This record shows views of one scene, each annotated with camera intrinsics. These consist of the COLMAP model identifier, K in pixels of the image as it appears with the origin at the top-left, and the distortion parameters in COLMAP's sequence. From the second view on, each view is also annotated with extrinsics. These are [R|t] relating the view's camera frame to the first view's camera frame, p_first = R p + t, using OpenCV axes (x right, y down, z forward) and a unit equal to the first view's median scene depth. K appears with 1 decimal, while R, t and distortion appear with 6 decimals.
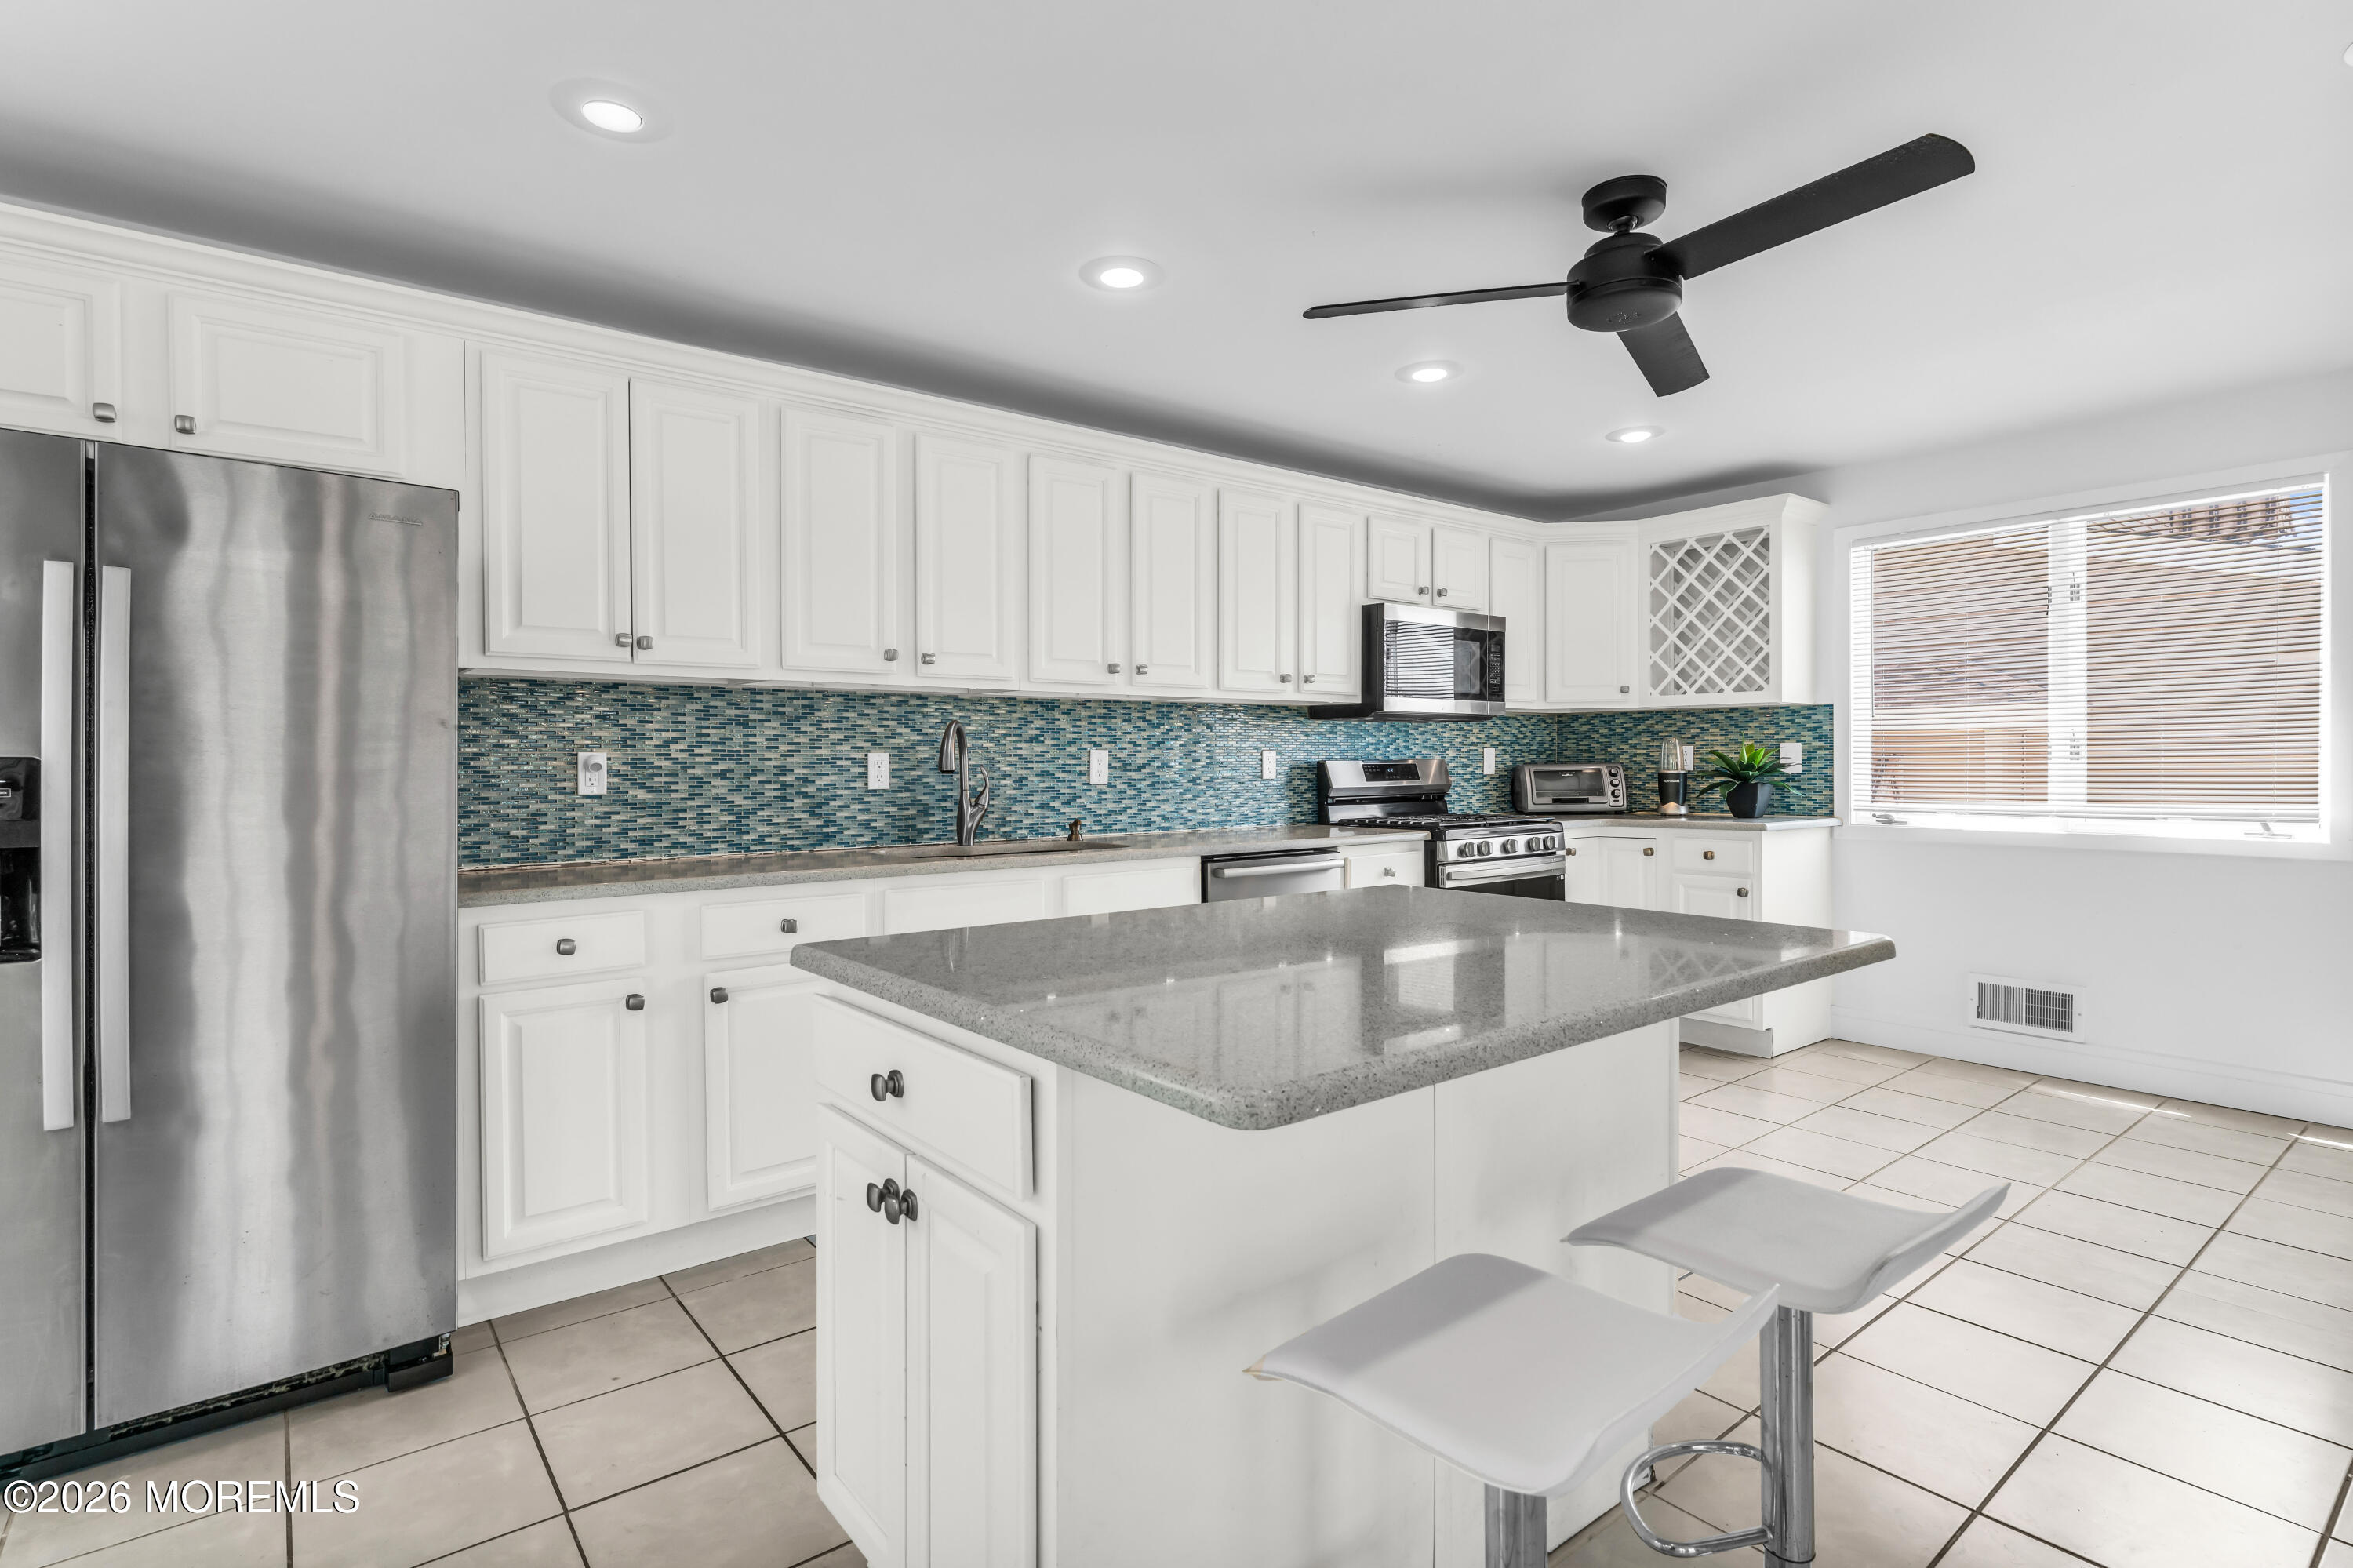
lens RADIAL K [[1155.3, 0, 1176.5], [0, 1155.3, 784.0], [0, 0, 1]] dist [-0.000131, 0.000094]
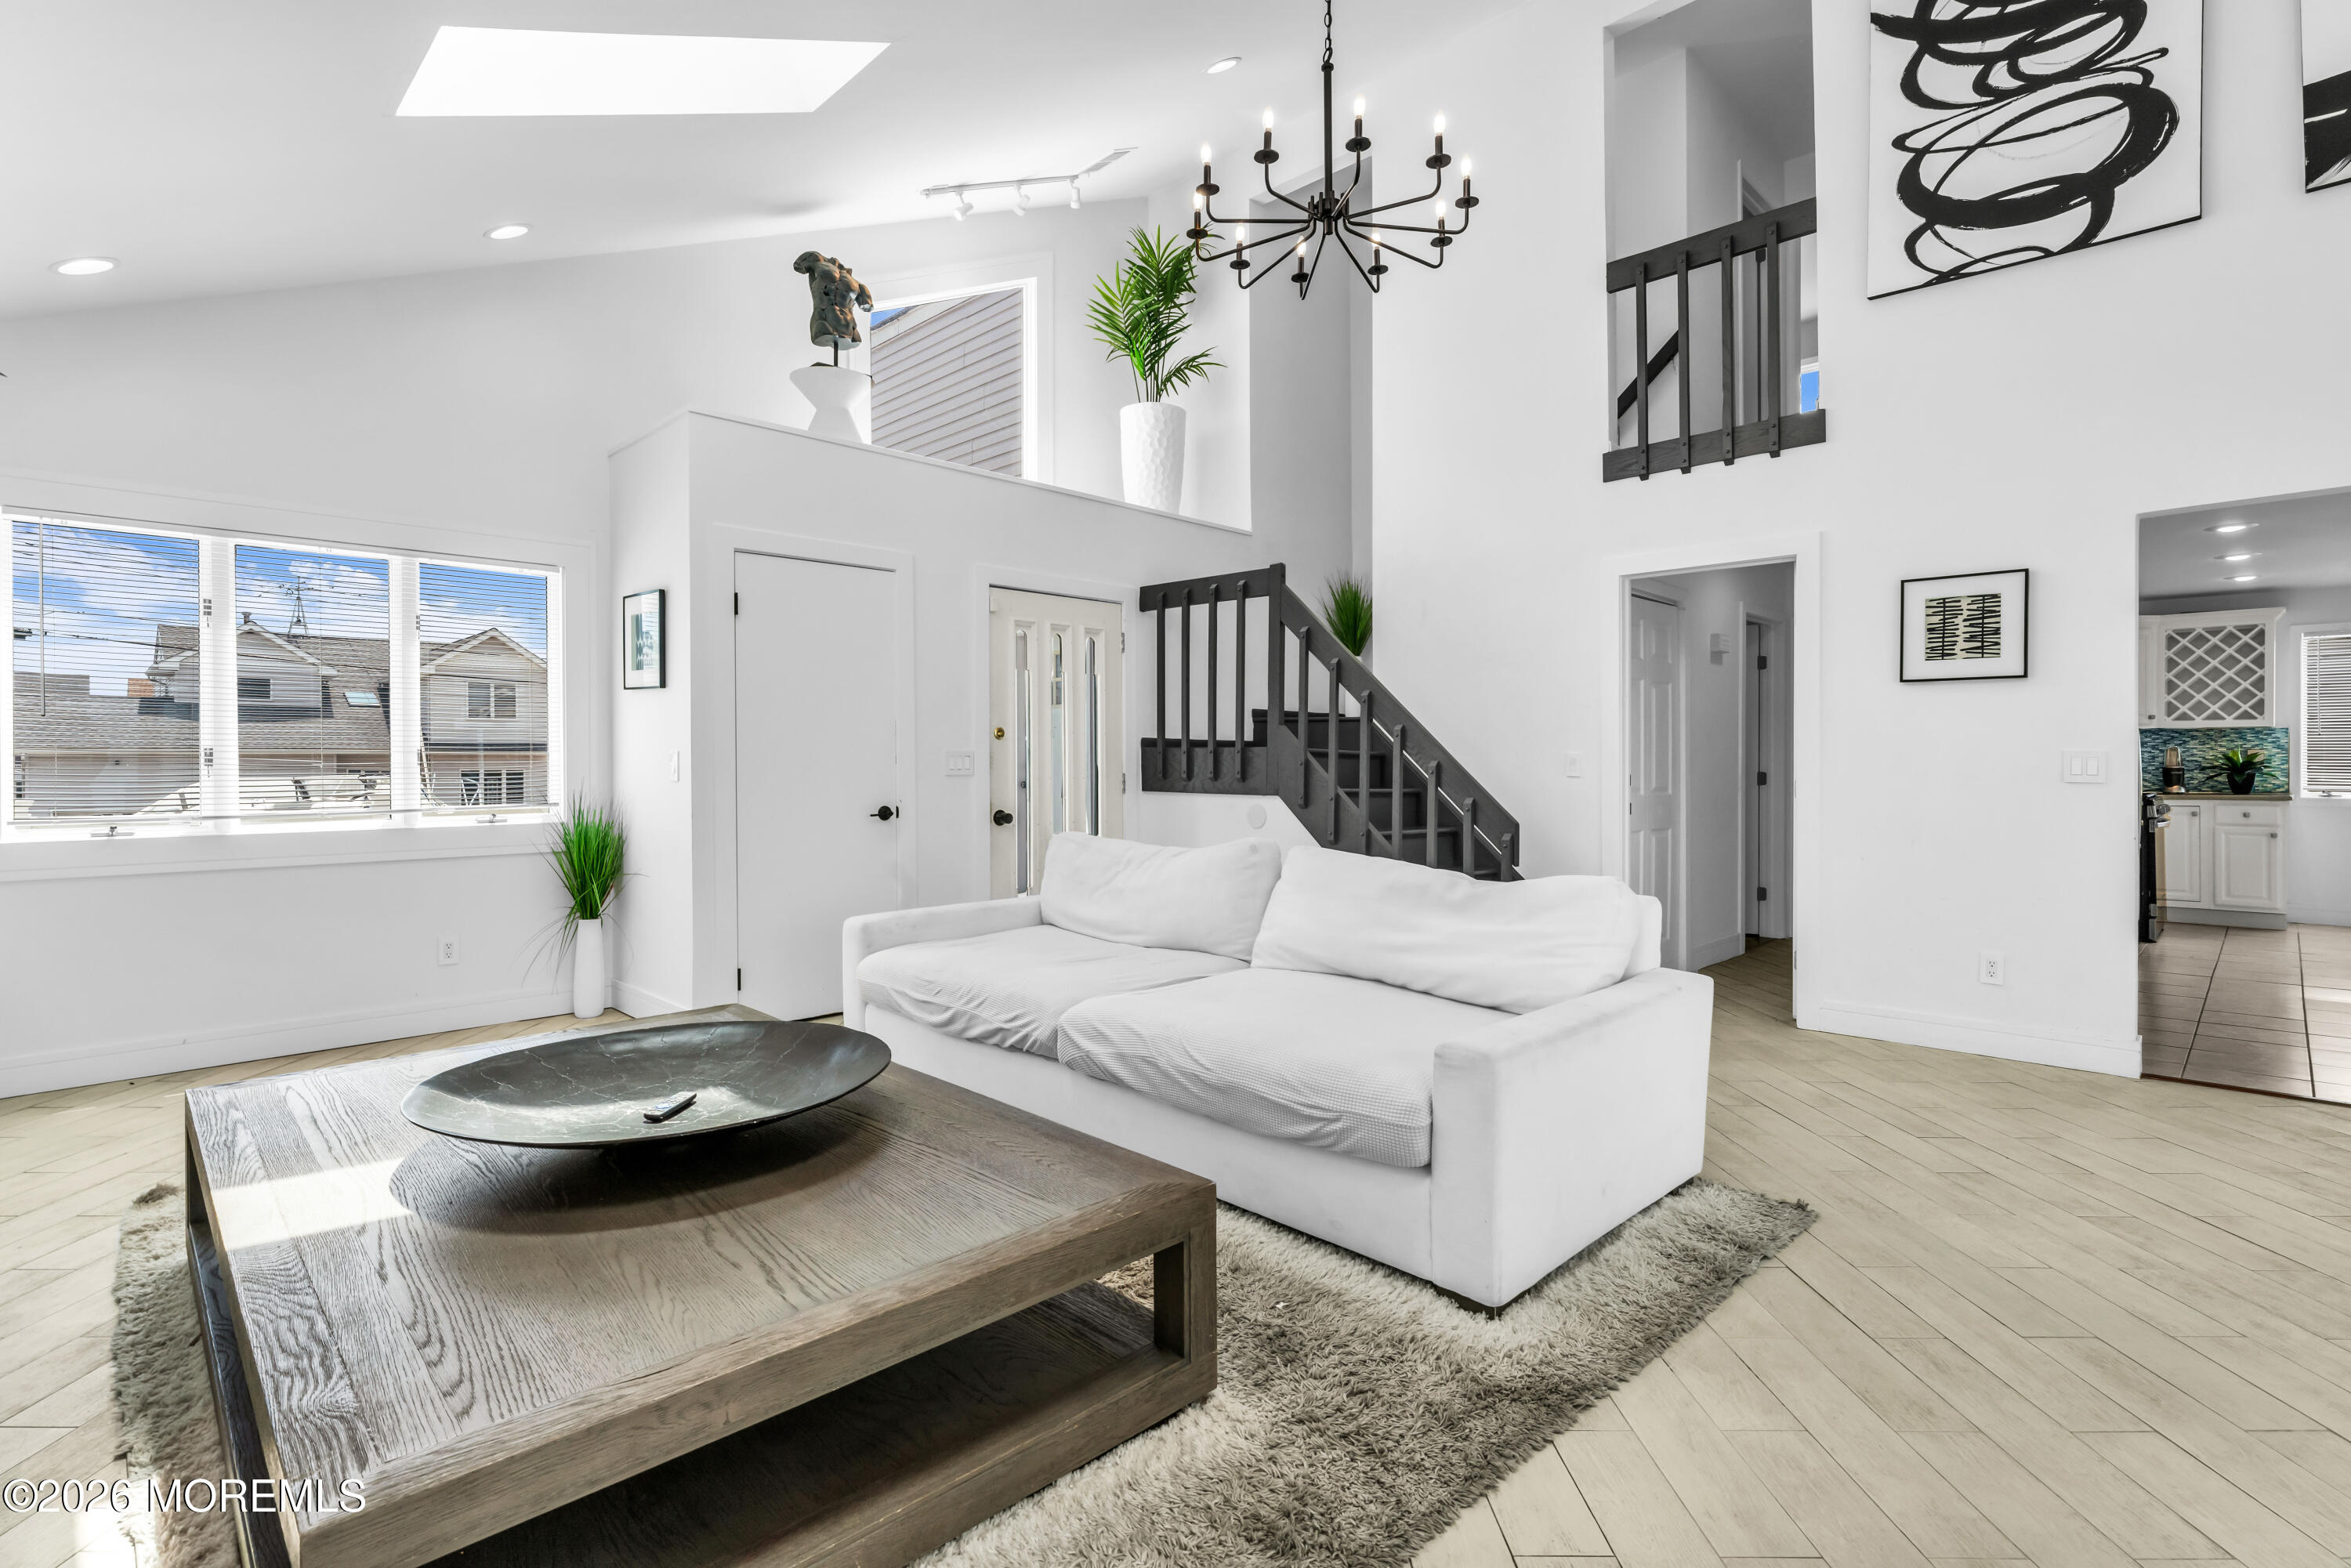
lens RADIAL K [[1110.5, 0, 1176.4], [0, 1110.5, 756.5], [0, 0, 1]] dist [0.002291, 0.000522]
pose [[0.995161, 0.000753, 0.098252, -1.498084], [0.001342, 0.999773, -0.021259, 0.008372], [-0.098246, 0.021288, 0.994934, -0.580903]]
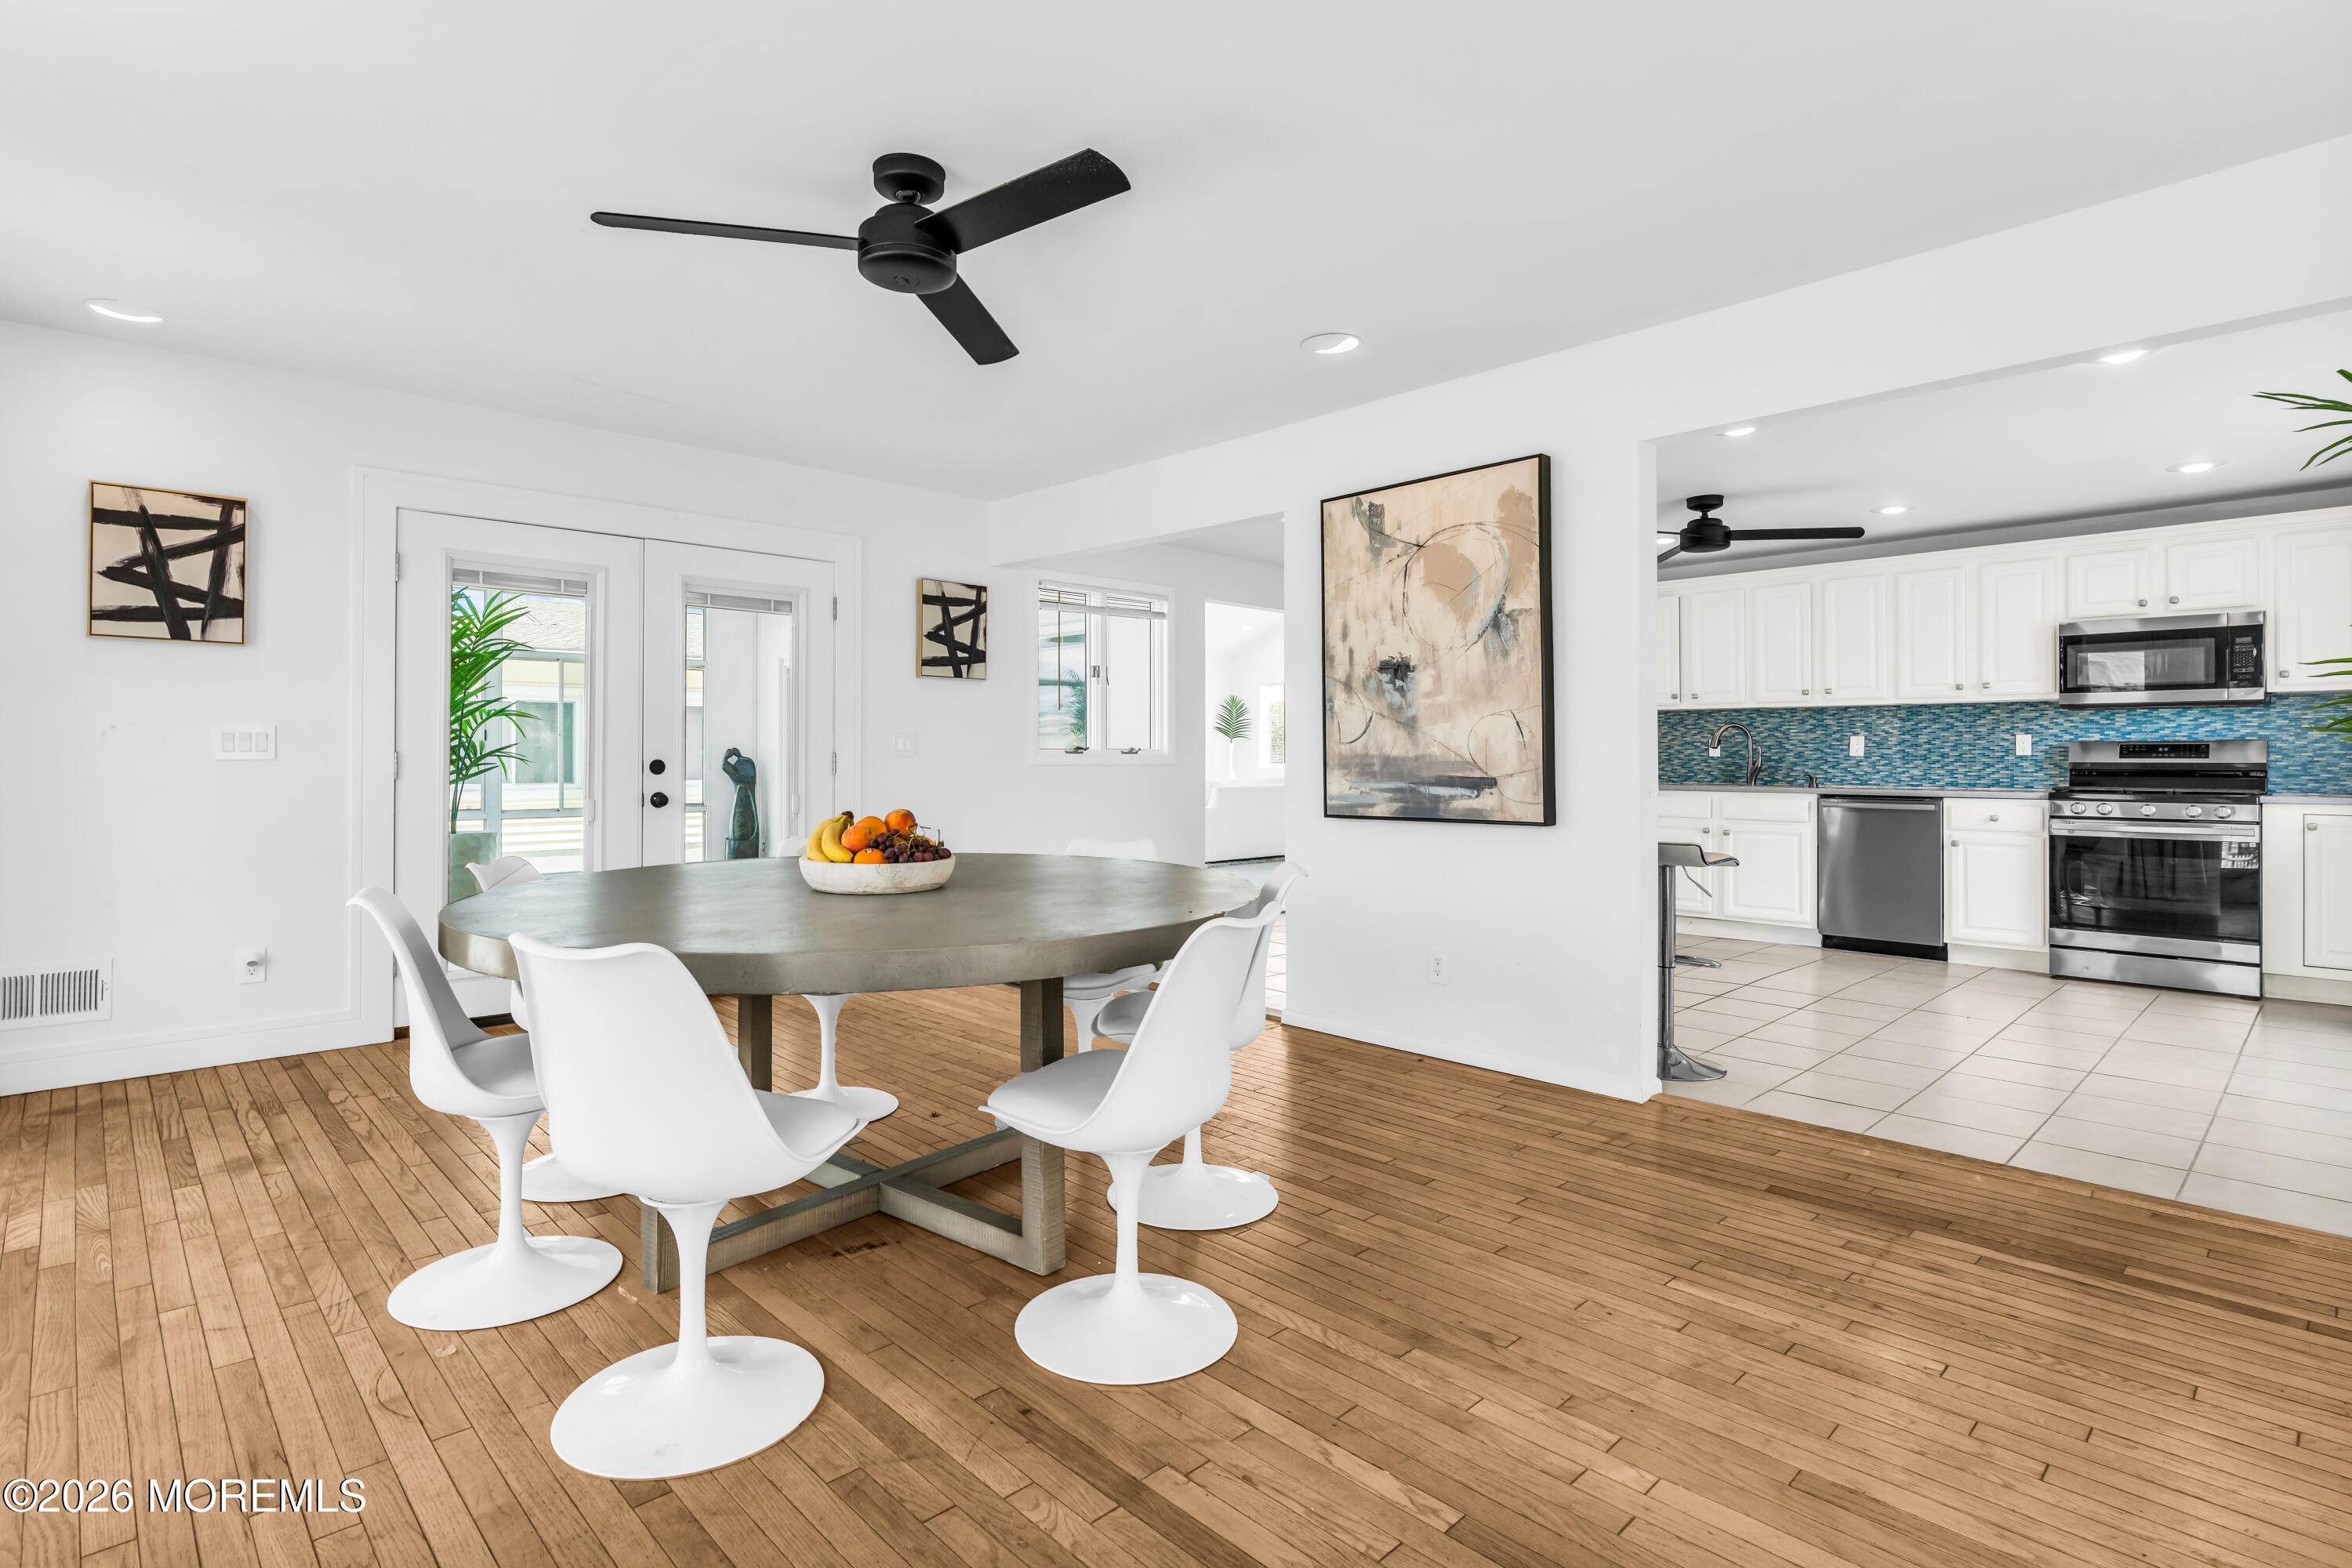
lens RADIAL K [[1129.7, 0, 1184.6], [0, 1129.7, 754.8], [0, 0, 1]] dist [0.000803, 0.000451]
pose [[0.107837, 0.002309, -0.994166, 1.482149], [-0.024283, 0.999705, -0.000312, 0.022489], [0.993872, 0.024174, 0.107861, -0.159453]]
